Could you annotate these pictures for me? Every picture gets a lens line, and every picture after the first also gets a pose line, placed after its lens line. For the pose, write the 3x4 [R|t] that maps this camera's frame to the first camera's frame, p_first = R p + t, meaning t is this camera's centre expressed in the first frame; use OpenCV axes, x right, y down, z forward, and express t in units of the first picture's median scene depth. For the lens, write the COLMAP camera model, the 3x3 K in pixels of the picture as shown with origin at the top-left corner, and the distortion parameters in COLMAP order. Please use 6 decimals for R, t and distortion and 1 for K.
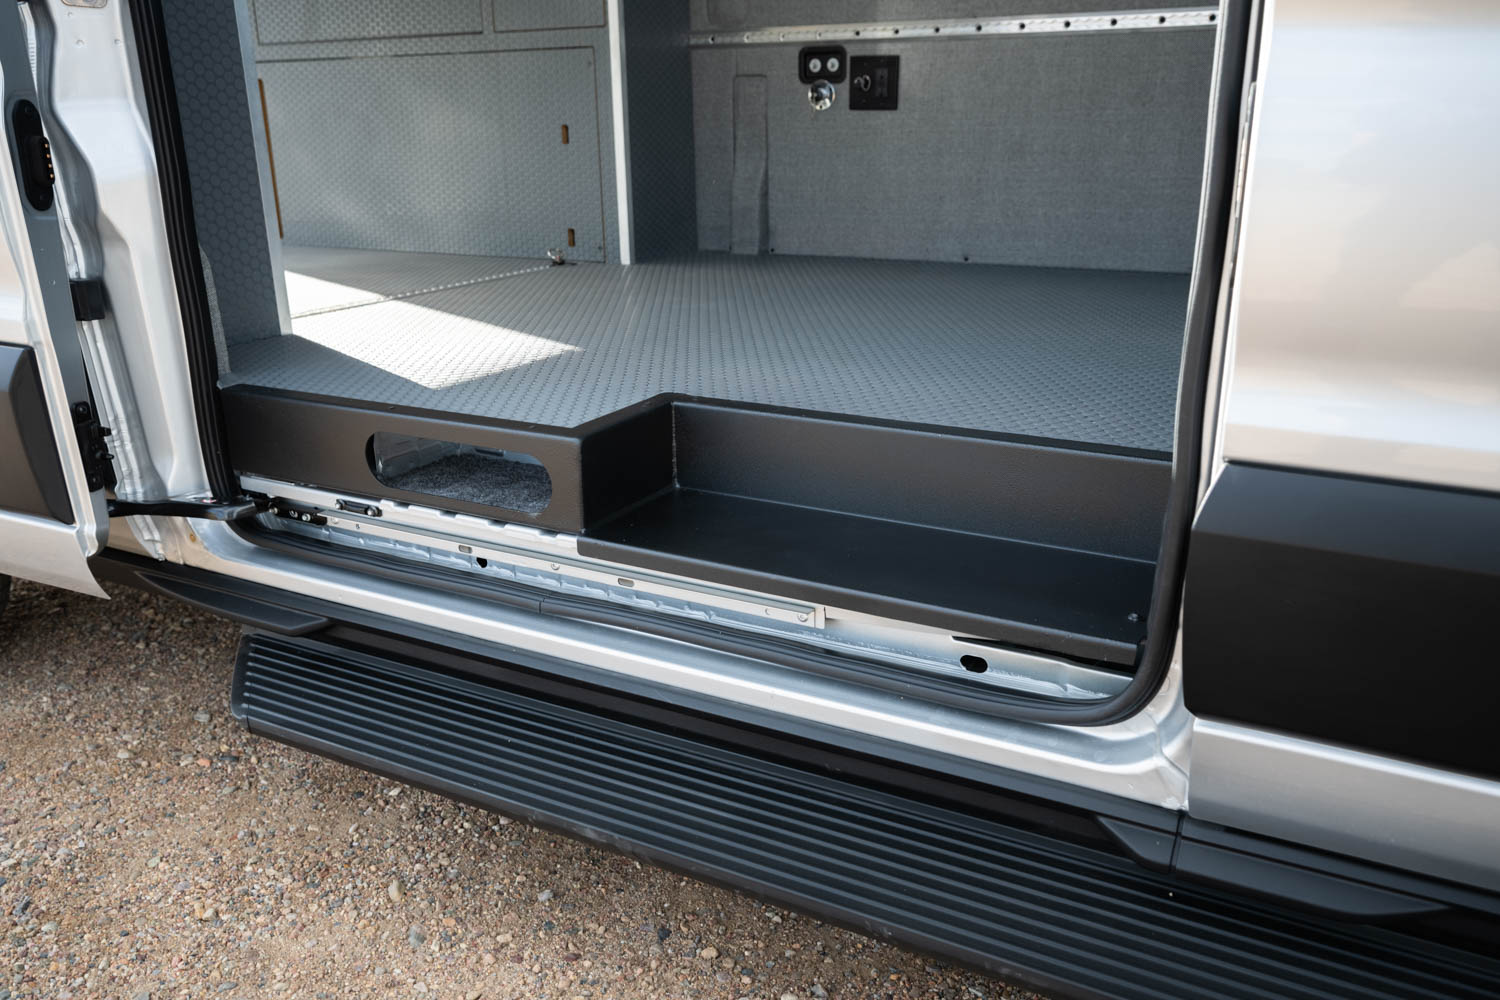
lens RADIAL K [[1171.8, 0, 747.2], [0, 1171.8, 483.7], [0, 0, 1]] dist [-0.000959, 0.008849]
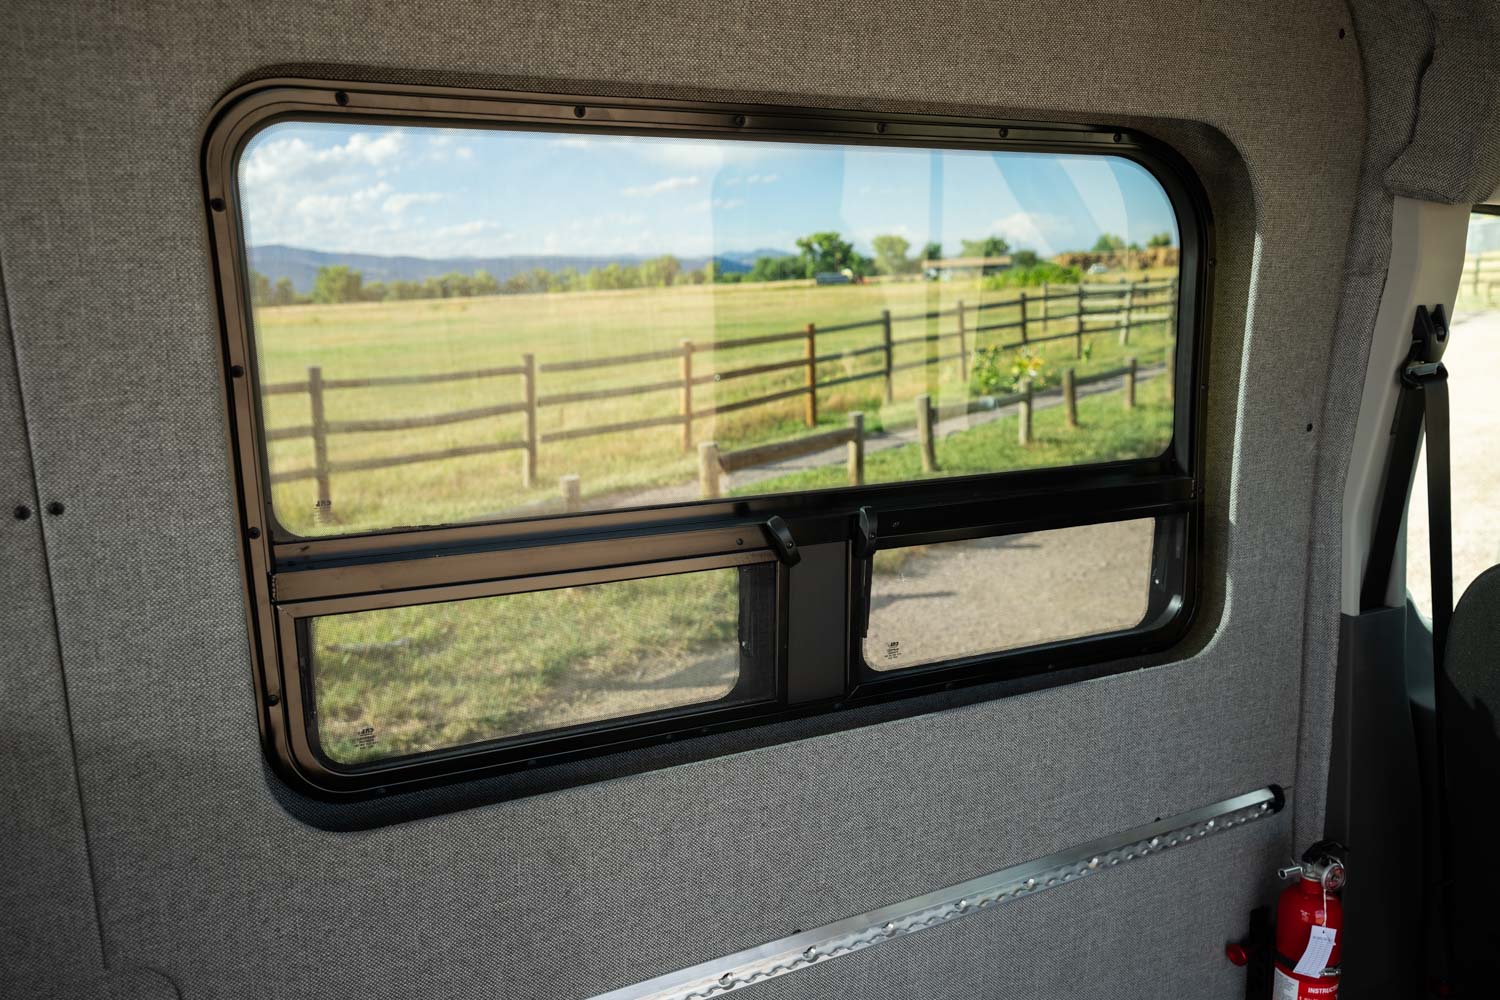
lens RADIAL K [[1171.8, 0, 750.0], [0, 1171.8, 496.2], [0, 0, 1]] dist [-0.000959, 0.008849]
pose [[0.566675, -0.155867, 0.809064, -0.157362], [0.269762, 0.962921, -0.003436, -0.523058], [-0.778529, 0.220202, 0.587711, 0.640518]]
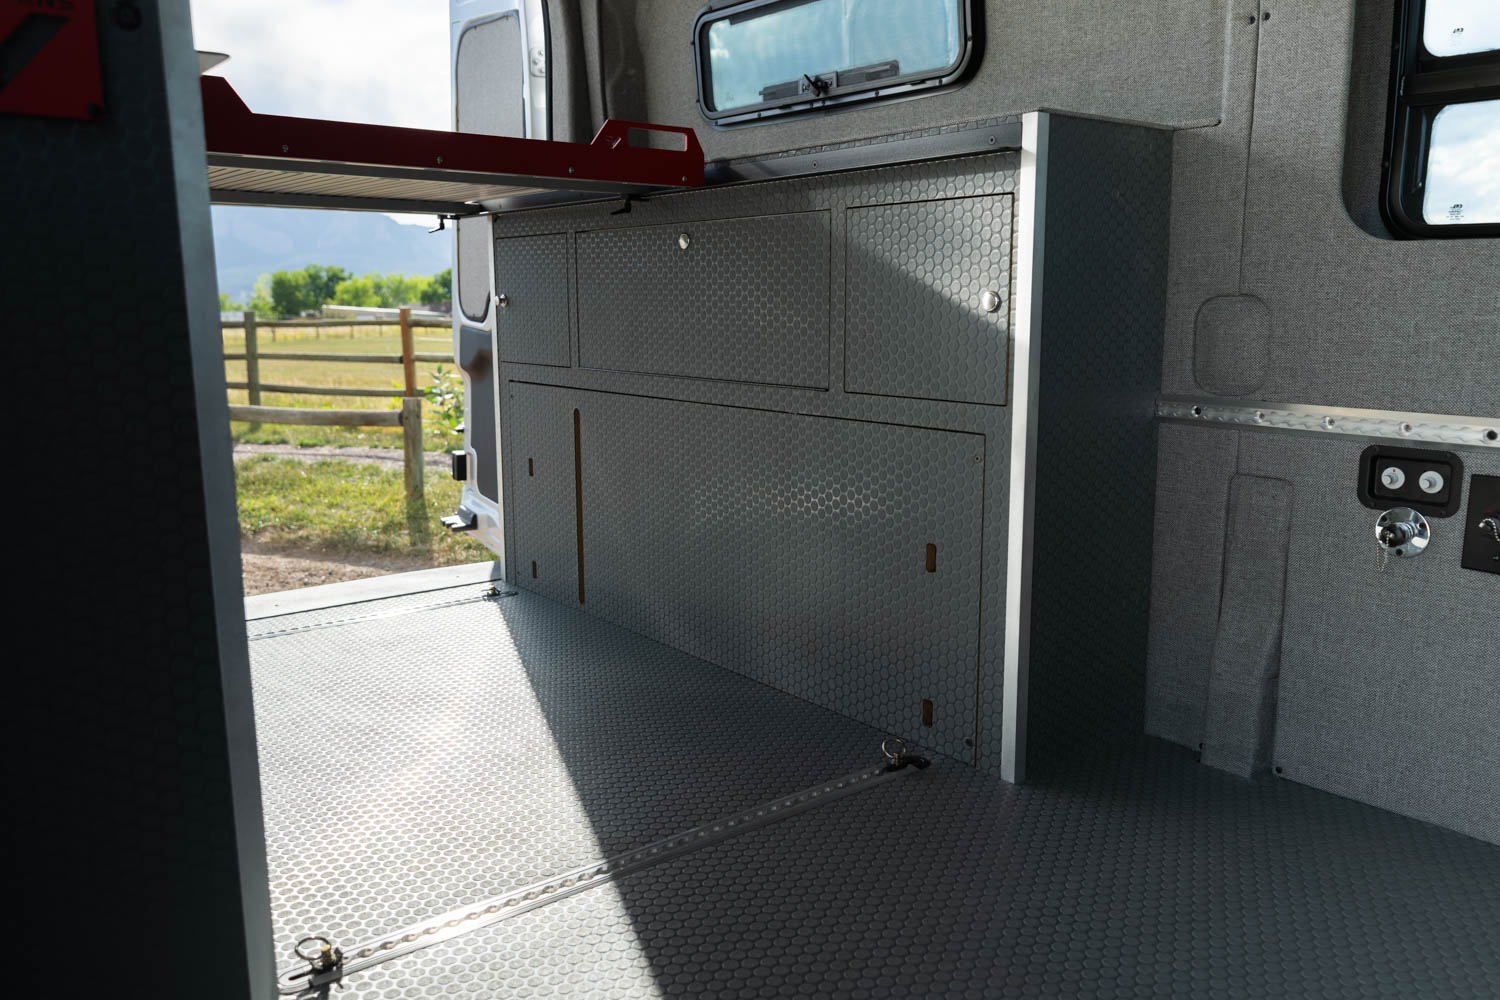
lens RADIAL K [[1171.8, 0, 753.7], [0, 1171.8, 506.0], [0, 0, 1]] dist [-0.000959, 0.008849]
pose [[0.922771, 0.078184, -0.377333, -0.009639], [-0.127945, 0.985814, -0.108628, -0.244990], [0.363488, 0.148517, 0.919684, 0.388183]]
